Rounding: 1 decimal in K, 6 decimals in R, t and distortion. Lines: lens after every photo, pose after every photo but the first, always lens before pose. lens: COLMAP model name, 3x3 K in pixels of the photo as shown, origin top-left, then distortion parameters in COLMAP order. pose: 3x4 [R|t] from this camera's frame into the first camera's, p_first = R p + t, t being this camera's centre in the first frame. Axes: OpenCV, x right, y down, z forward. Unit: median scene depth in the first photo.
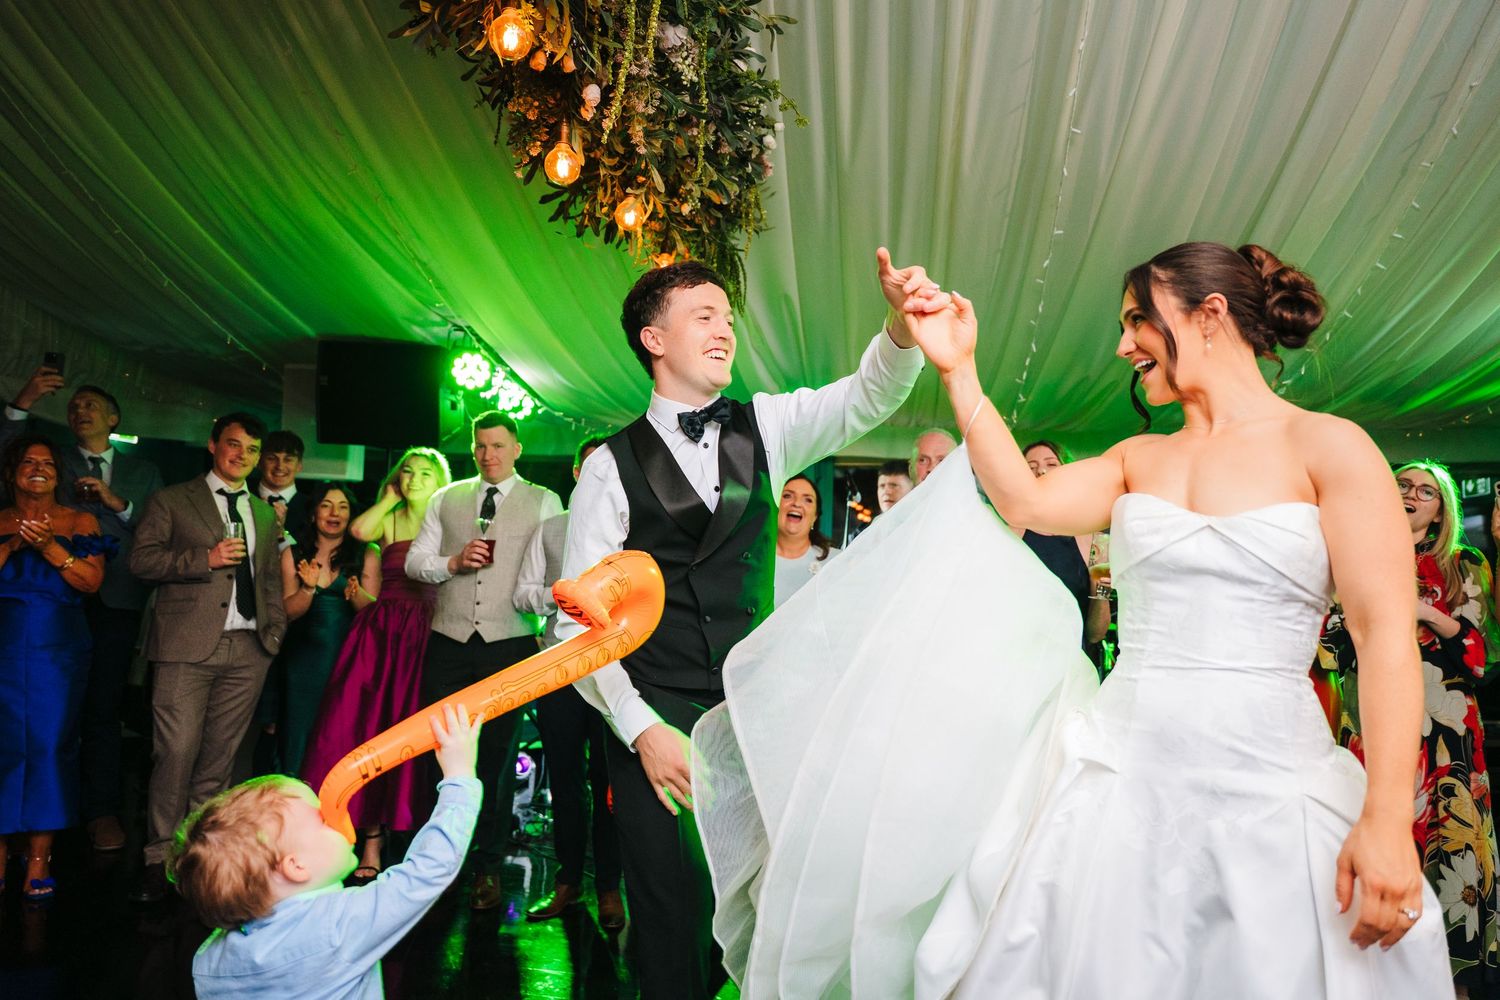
lens RADIAL K [[1089.1, 0, 745.9], [0, 1089.1, 508.6], [0, 0, 1]] dist [0.048917, -0.001195]
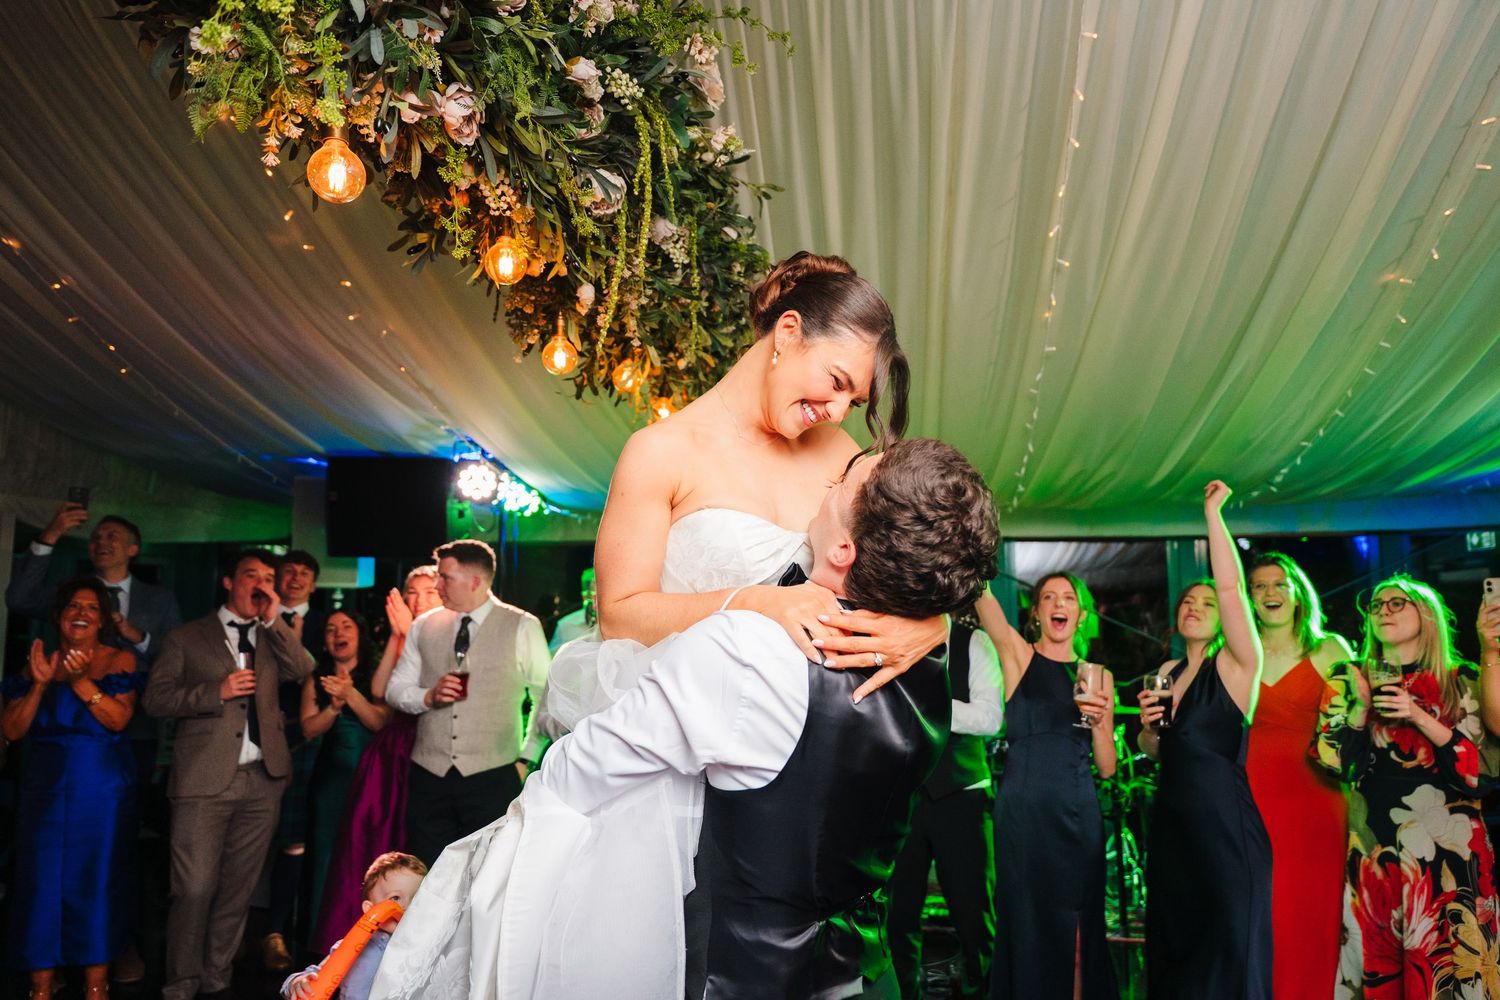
lens RADIAL K [[1091.7, 0, 750.0], [0, 1091.7, 500.0], [0, 0, 1]] dist [0.046954, 0.009092]
pose [[0.999574, -0.028441, -0.006488, 0.010632], [0.028348, 0.999499, -0.014084, -0.114459], [0.006885, 0.013894, 0.999880, -0.020161]]
